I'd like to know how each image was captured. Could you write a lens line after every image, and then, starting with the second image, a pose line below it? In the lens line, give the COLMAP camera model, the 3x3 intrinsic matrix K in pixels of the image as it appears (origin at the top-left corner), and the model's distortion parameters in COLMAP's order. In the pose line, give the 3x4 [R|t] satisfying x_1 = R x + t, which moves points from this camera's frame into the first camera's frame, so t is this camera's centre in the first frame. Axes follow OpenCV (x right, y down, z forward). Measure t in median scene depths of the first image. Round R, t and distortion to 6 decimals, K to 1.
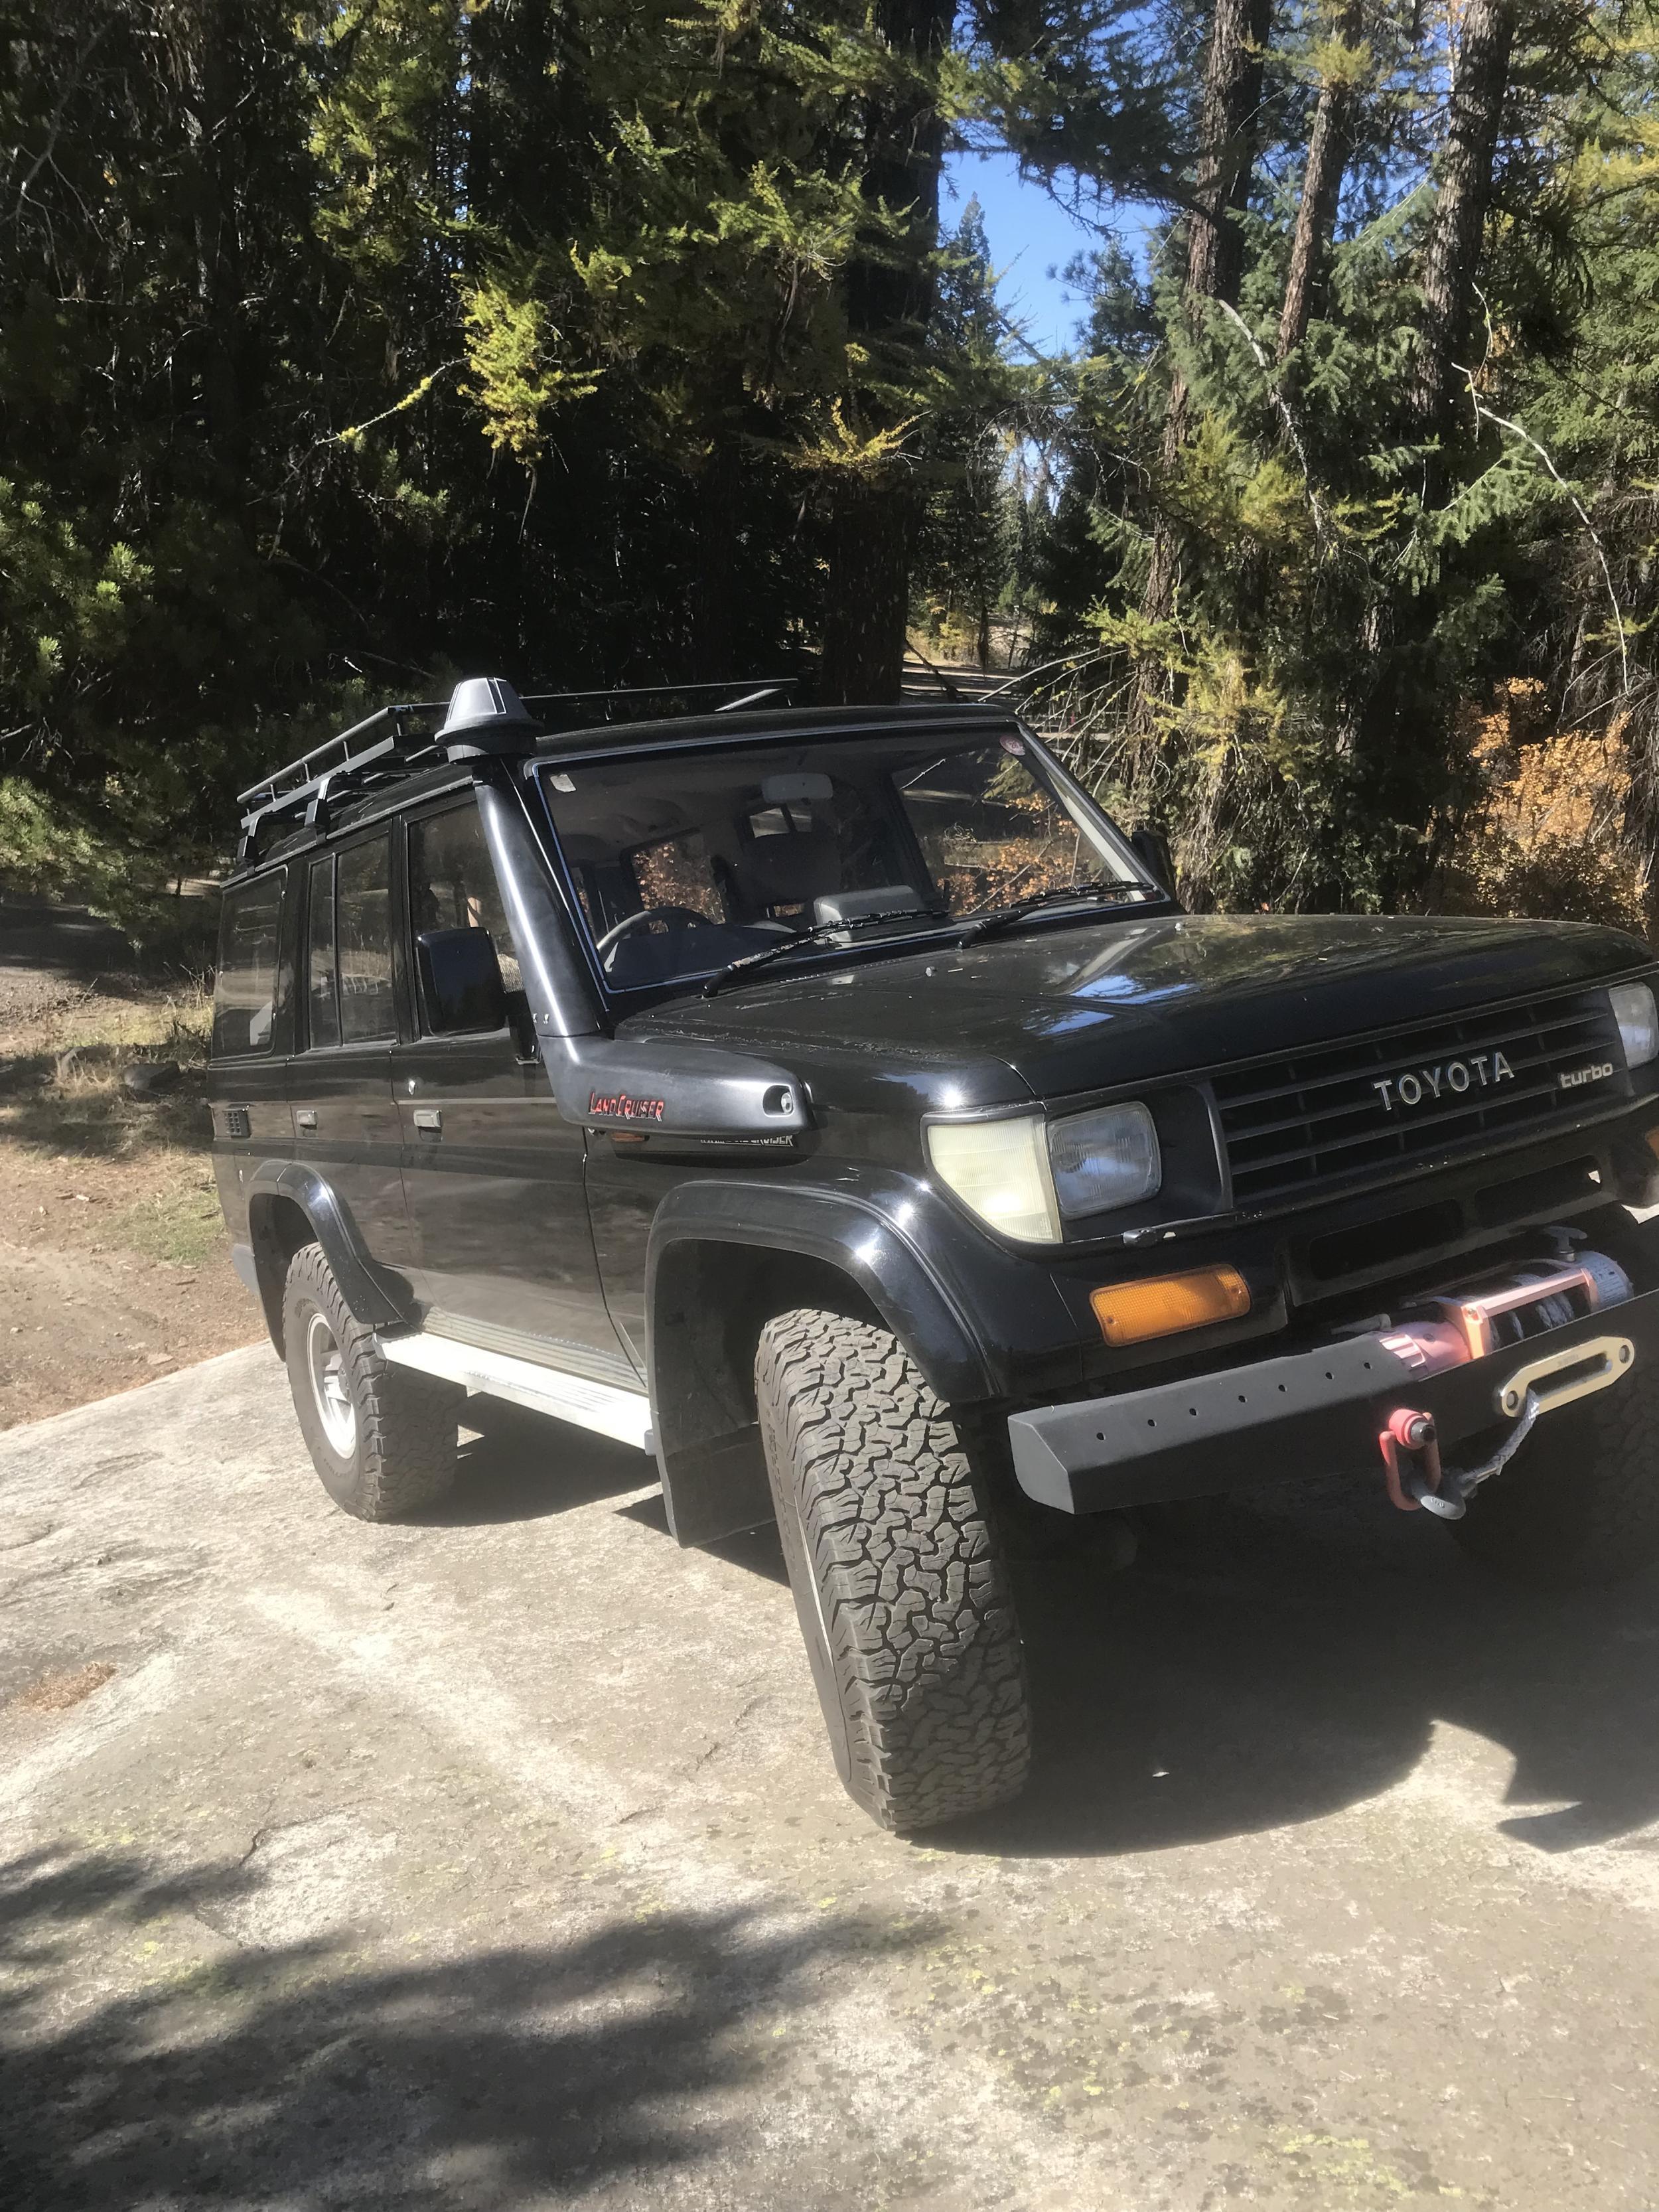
lens RADIAL K [[1847.4, 0, 820.1], [0, 1847.4, 1090.3], [0, 0, 1]] dist [0.043206, -0.138873]
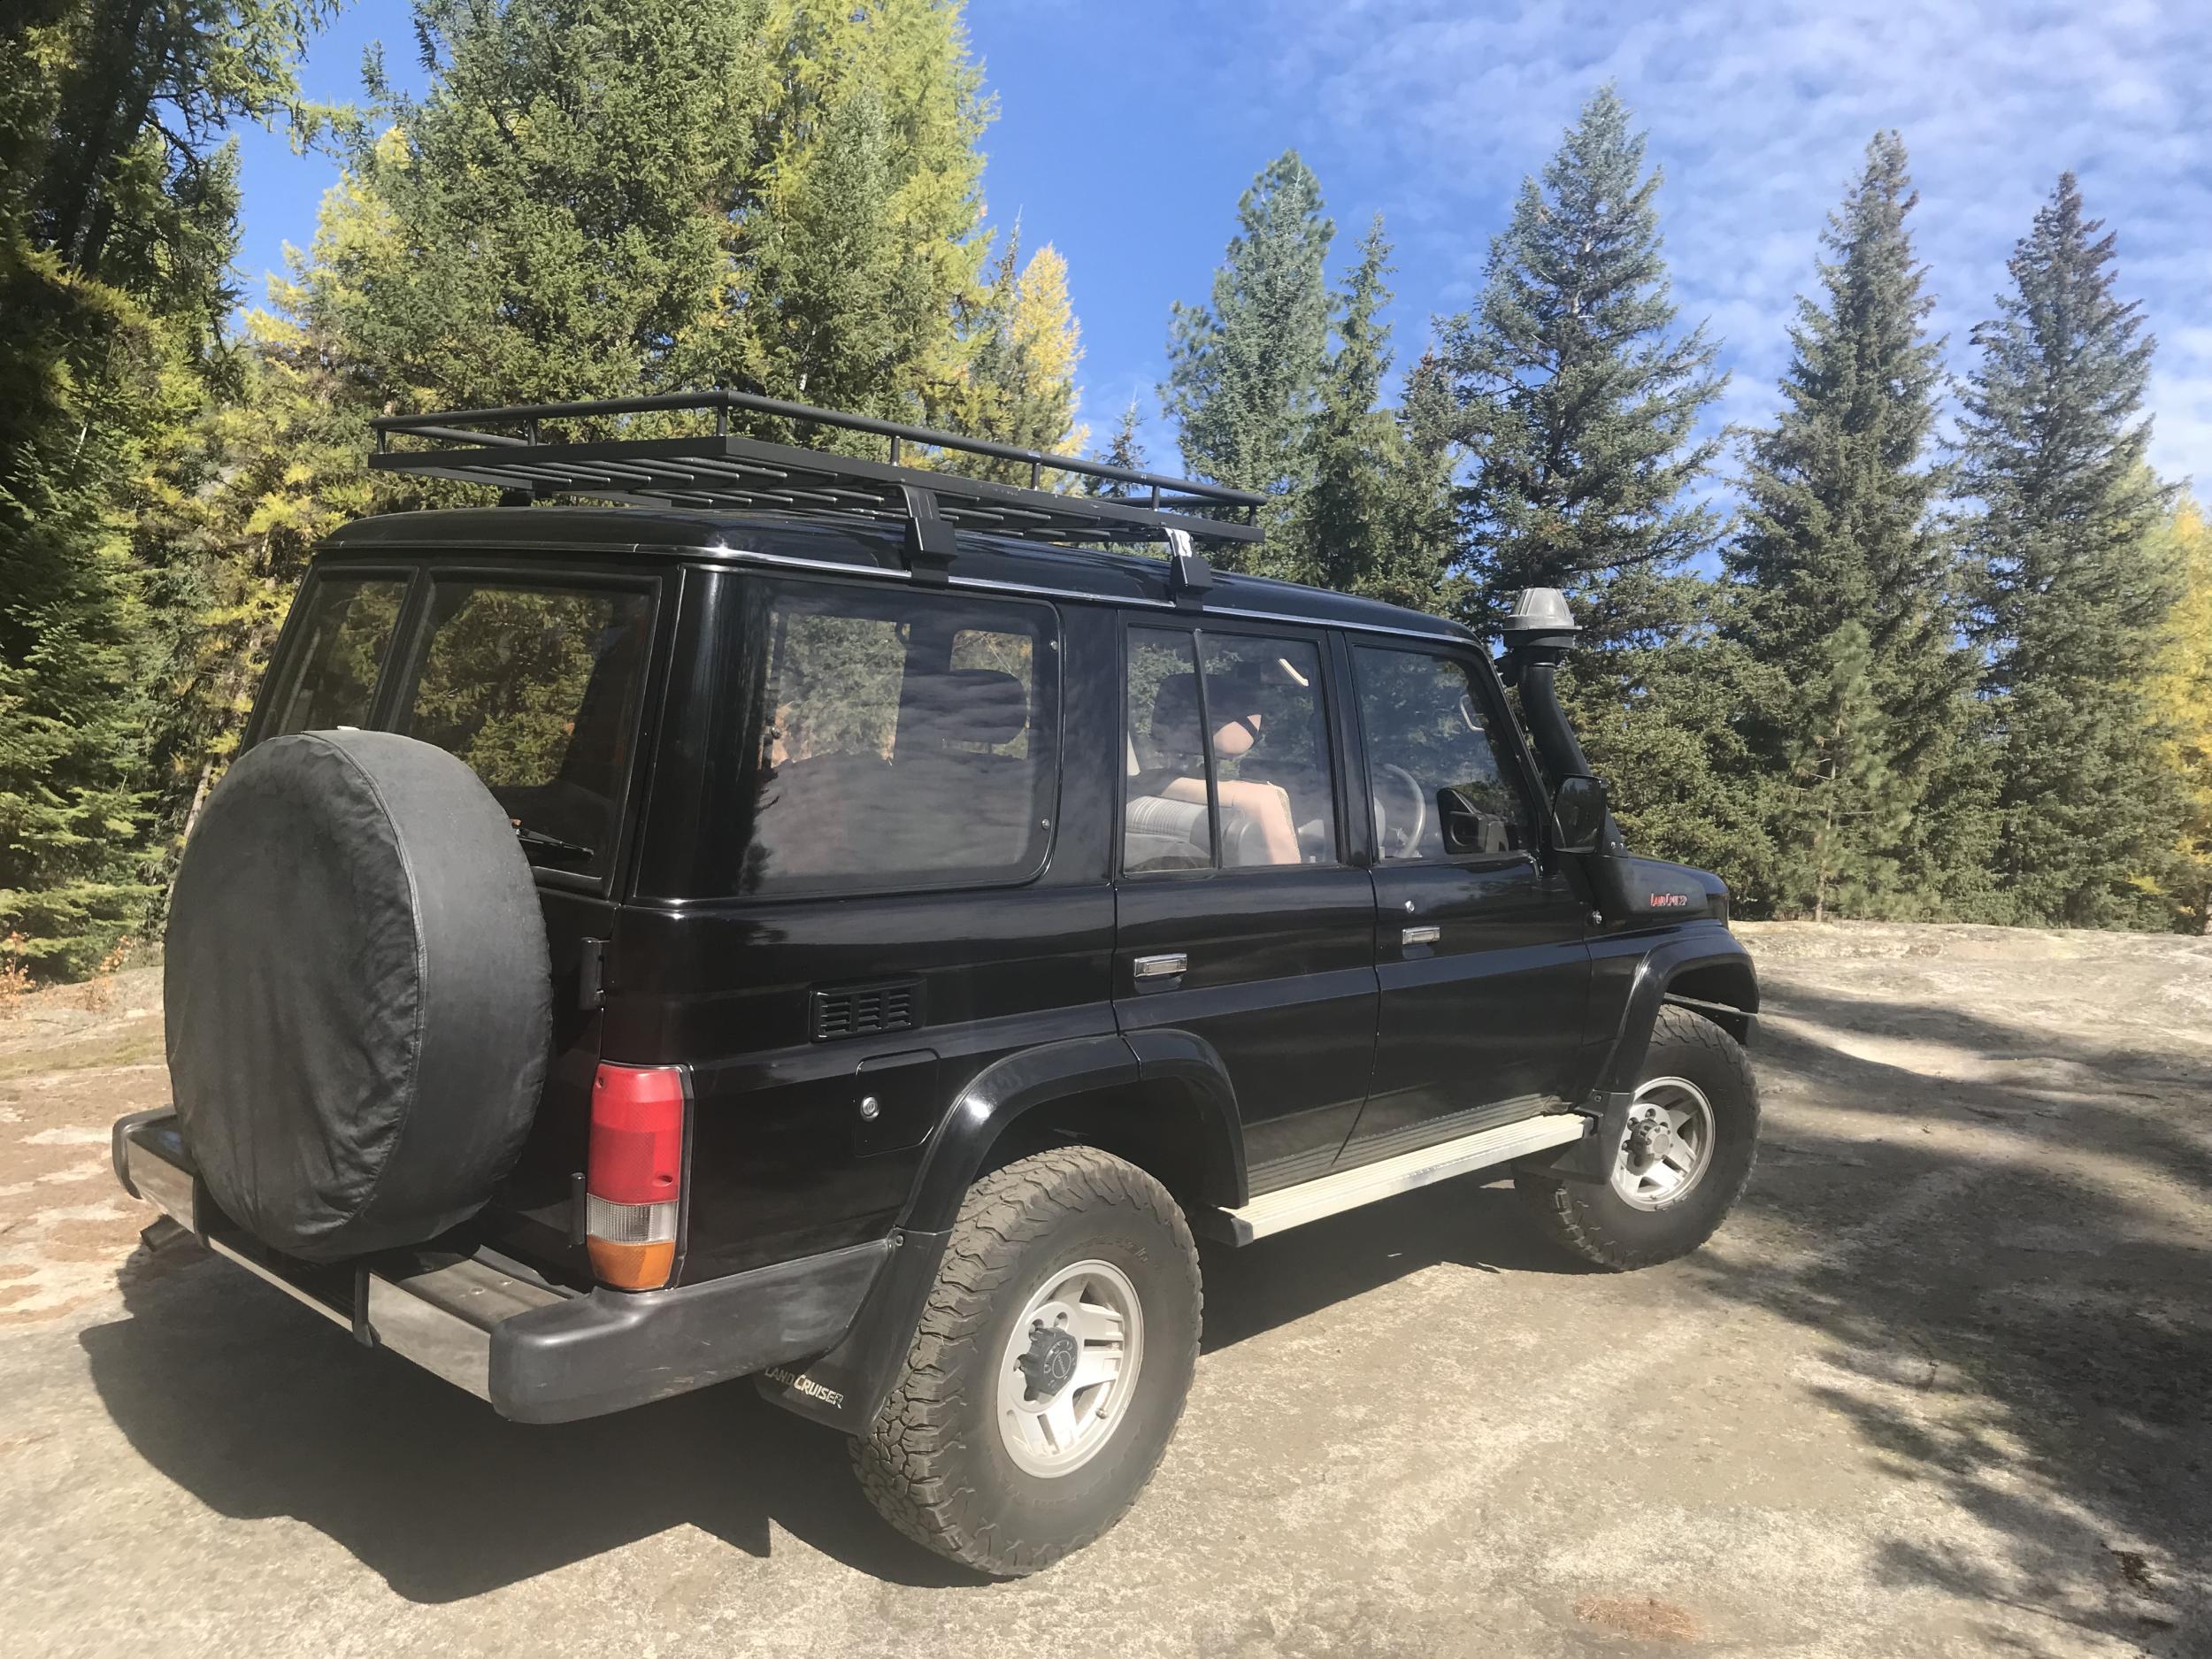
lens RADIAL K [[1847.5, 0, 1106.0], [0, 1847.5, 829.5], [0, 0, 1]] dist [0.043206, -0.138873]
pose [[-0.309082, 0.048425, 0.949802, -0.989200], [0.050313, 0.998137, -0.034517, -0.016764], [-0.949704, 0.037118, -0.310943, 1.272959]]
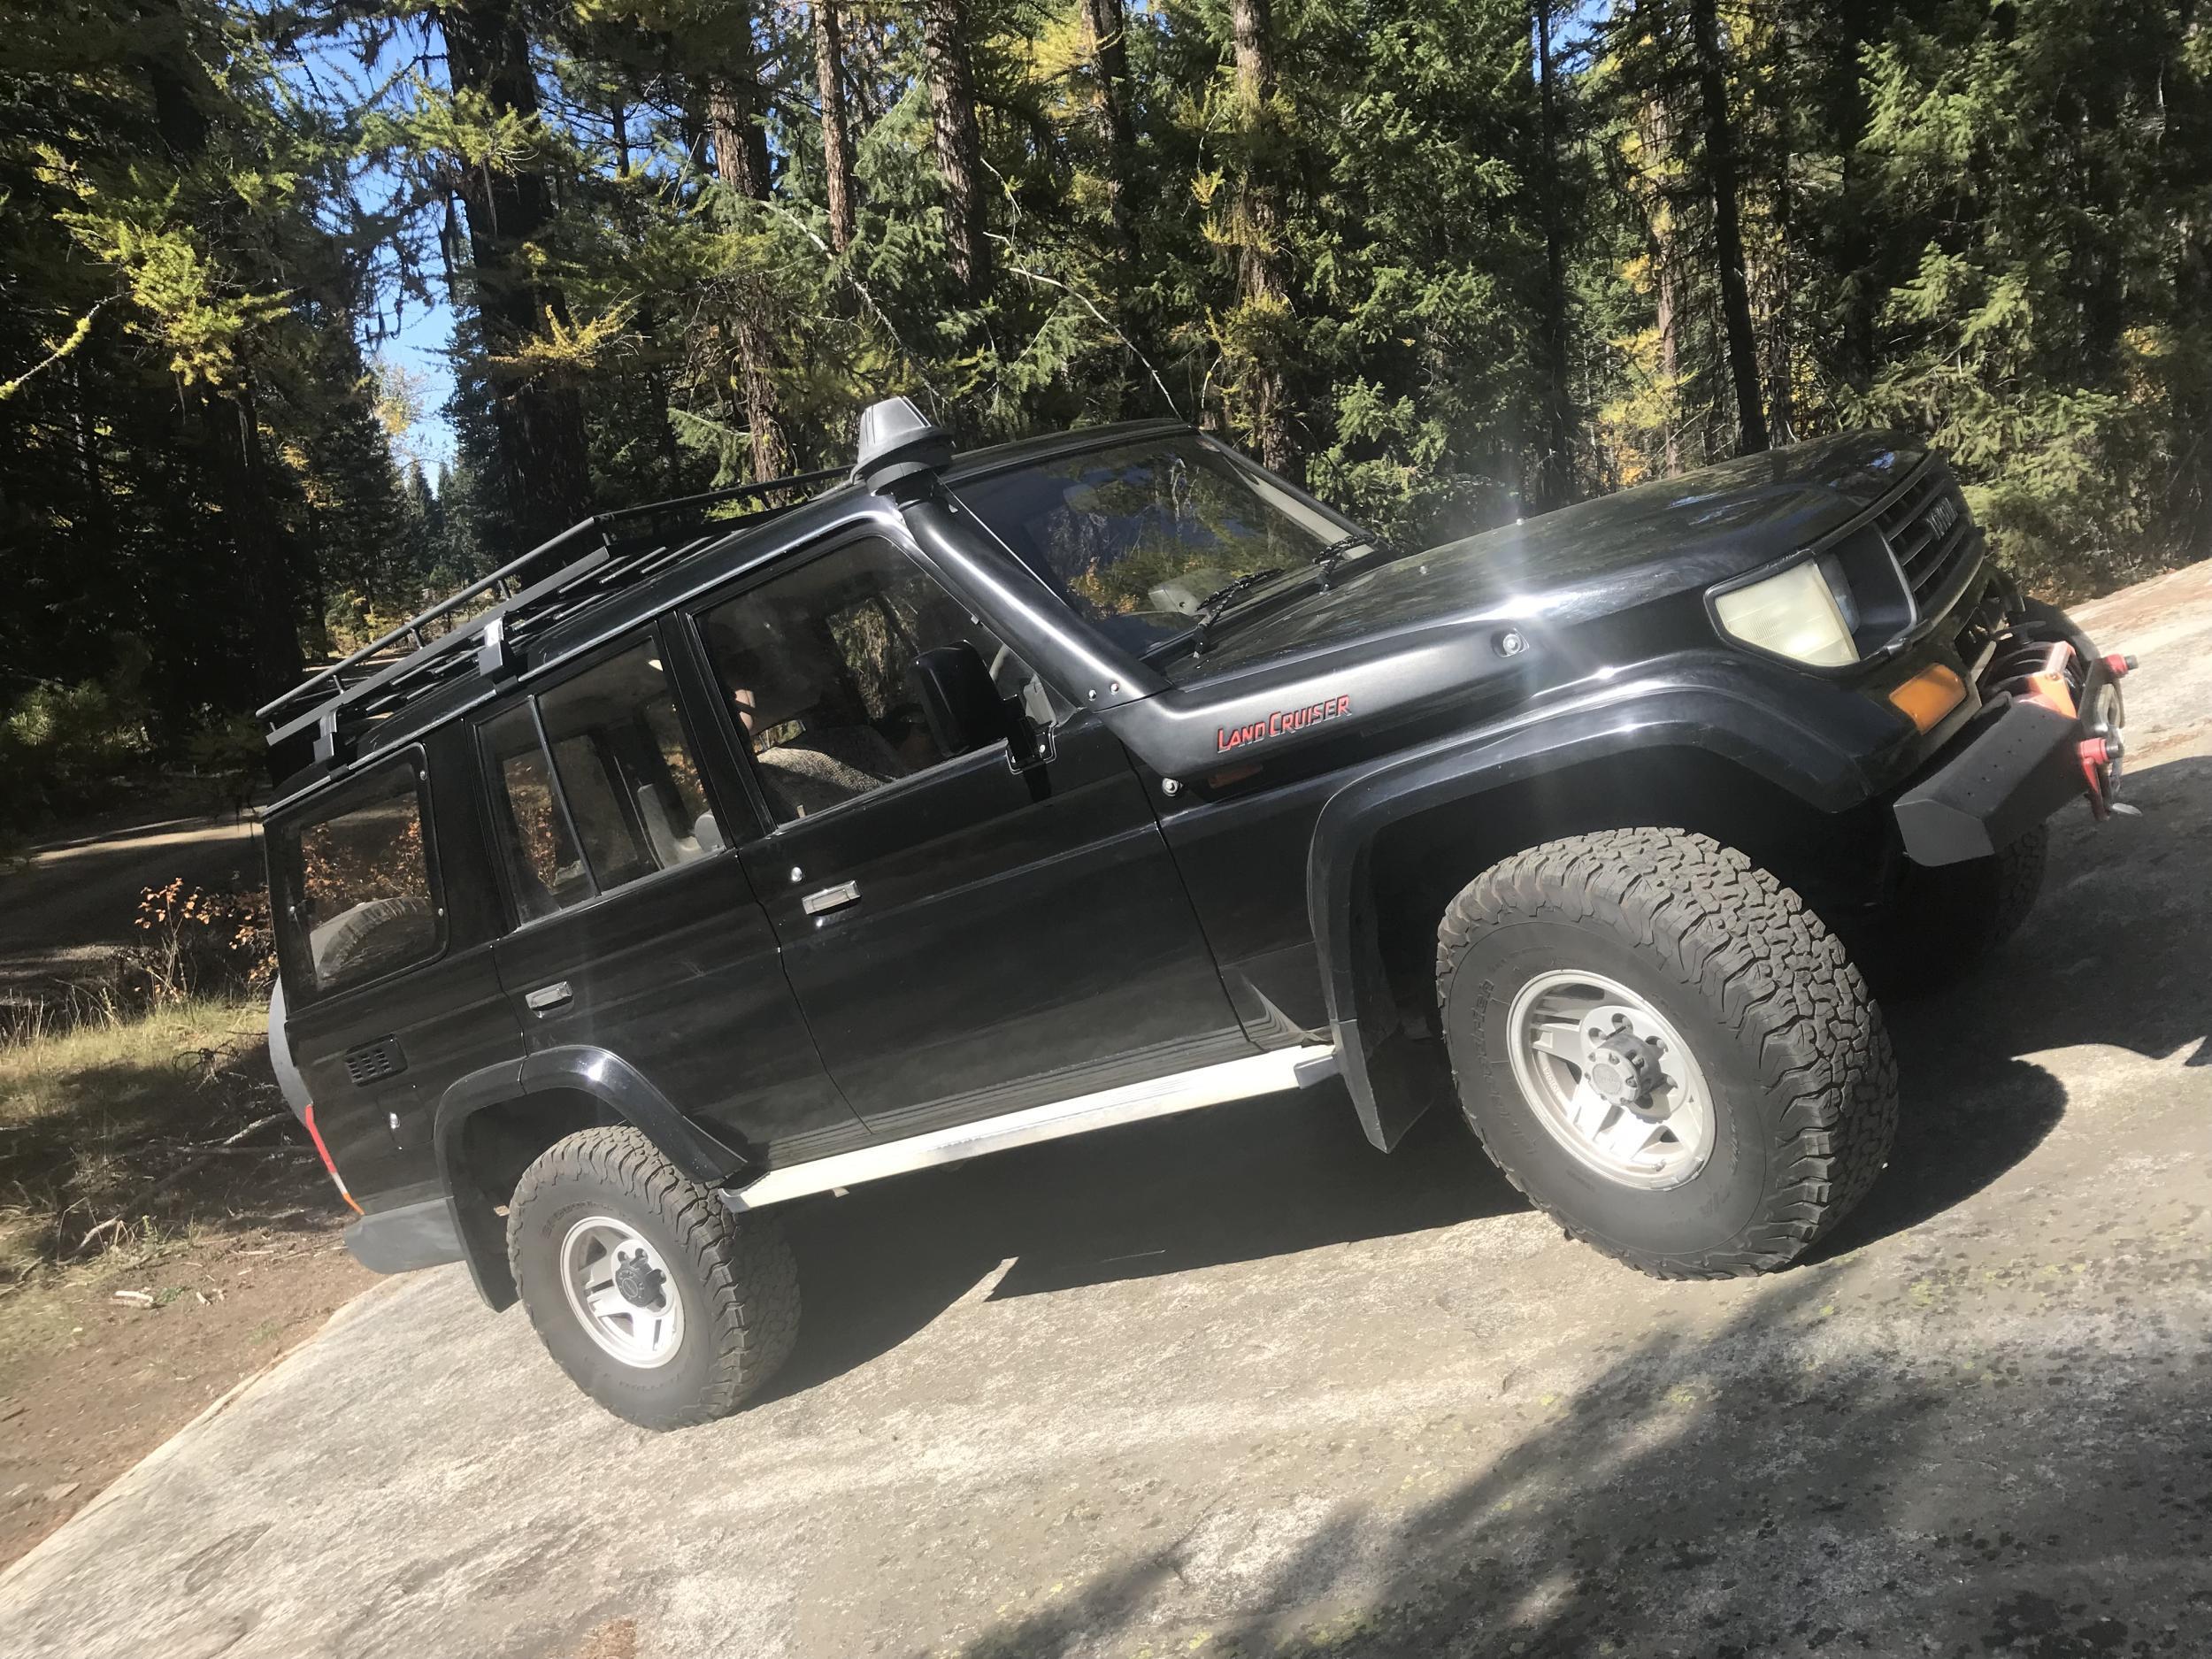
lens RADIAL K [[1846.3, 0, 1106.0], [0, 1846.3, 829.5], [0, 0, 1]] dist [0.006112, -0.003623]
pose [[0.881696, -0.234648, 0.409331, -0.394070], [0.276127, 0.960095, -0.044404, 0.052497], [-0.382578, 0.152178, 0.911305, 0.071005]]
